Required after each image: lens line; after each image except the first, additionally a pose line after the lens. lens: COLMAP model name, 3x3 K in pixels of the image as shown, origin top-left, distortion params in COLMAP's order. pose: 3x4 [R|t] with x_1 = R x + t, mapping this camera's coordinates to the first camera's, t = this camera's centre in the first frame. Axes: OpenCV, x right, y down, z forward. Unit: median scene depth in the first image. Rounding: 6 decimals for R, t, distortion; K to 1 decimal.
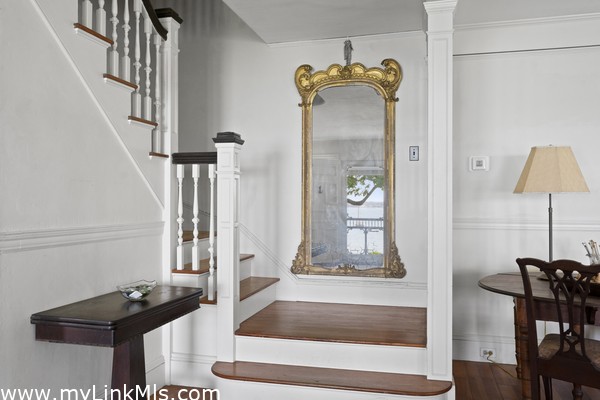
lens RADIAL K [[491.0, 0, 299.0], [0, 491.0, 199.9], [0, 0, 1]] dist [0.004698, 0.018024]
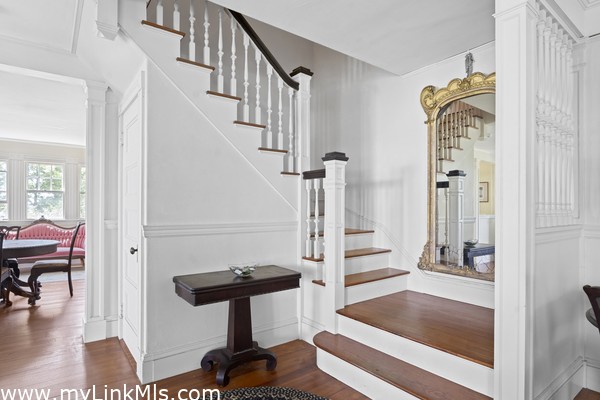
lens RADIAL K [[329.4, 0, 299.3], [0, 329.4, 208.4], [0, 0, 1]] dist [0.003836, 0.002990]
pose [[0.794114, -0.003207, -0.607760, 0.292724], [0.004952, 0.999987, 0.001194, 0.006113], [0.607748, -0.003958, 0.794120, 0.261669]]
